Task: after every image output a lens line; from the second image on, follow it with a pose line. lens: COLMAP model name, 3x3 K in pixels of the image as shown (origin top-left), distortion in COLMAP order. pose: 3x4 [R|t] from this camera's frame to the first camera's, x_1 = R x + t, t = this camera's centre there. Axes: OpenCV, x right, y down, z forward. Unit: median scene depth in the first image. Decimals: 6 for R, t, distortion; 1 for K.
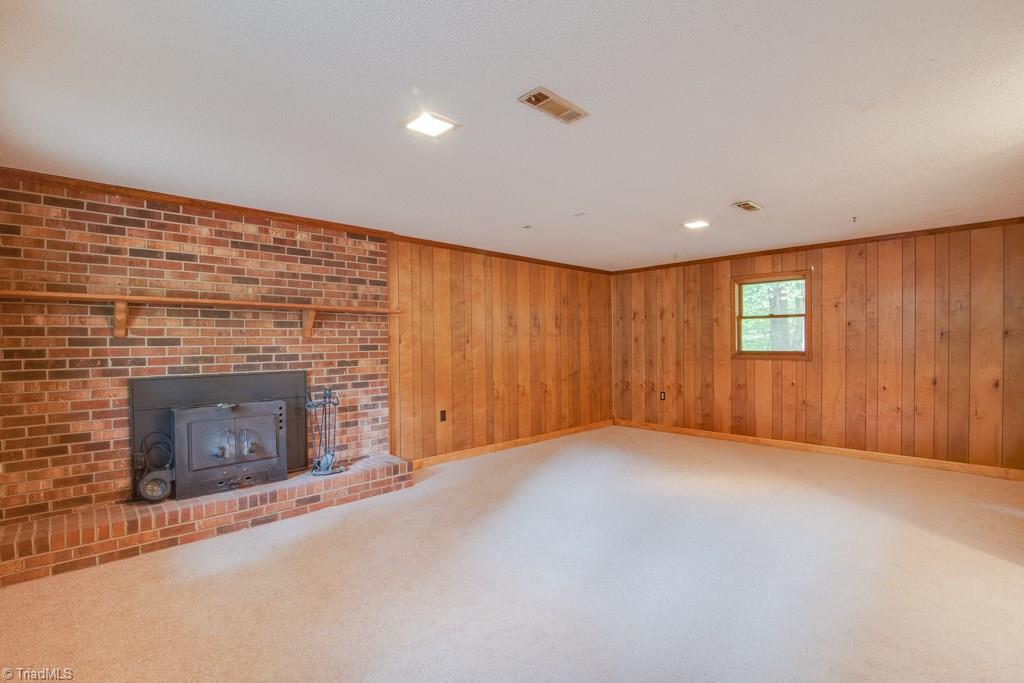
lens RADIAL K [[472.7, 0, 519.1], [0, 472.7, 345.2], [0, 0, 1]] dist [-0.016380, -0.003251]
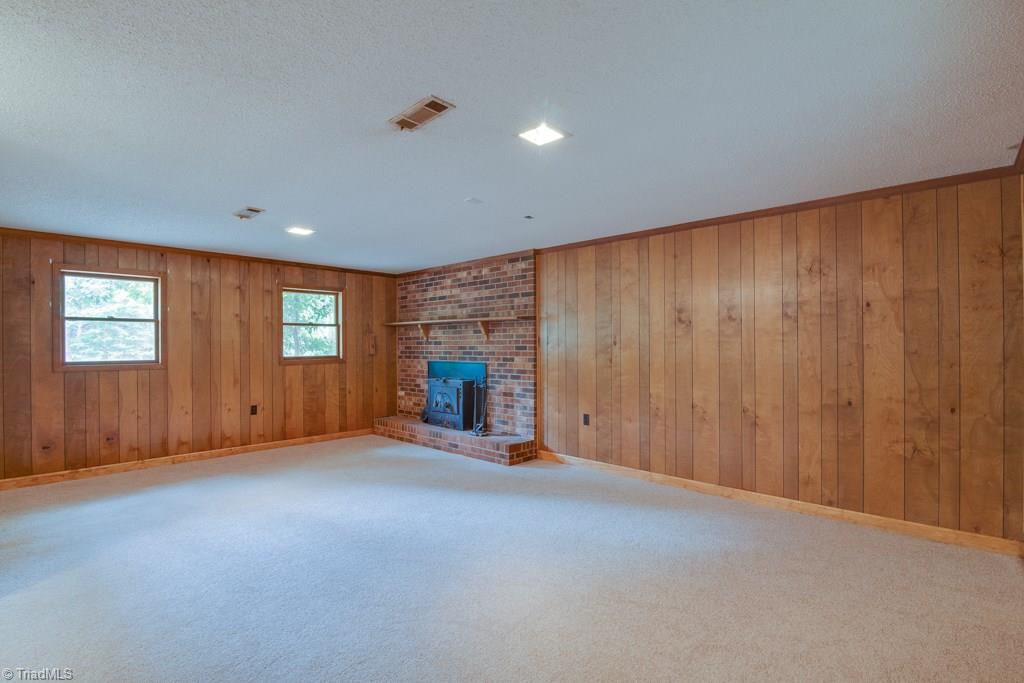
lens RADIAL K [[472.7, 0, 522.2], [0, 472.7, 344.9], [0, 0, 1]] dist [-0.016380, -0.003251]
pose [[0.052655, 0.011237, -0.998550, 1.230909], [-0.002251, 0.999935, 0.011134, -0.022253], [0.998610, 0.001662, 0.052677, 1.258507]]
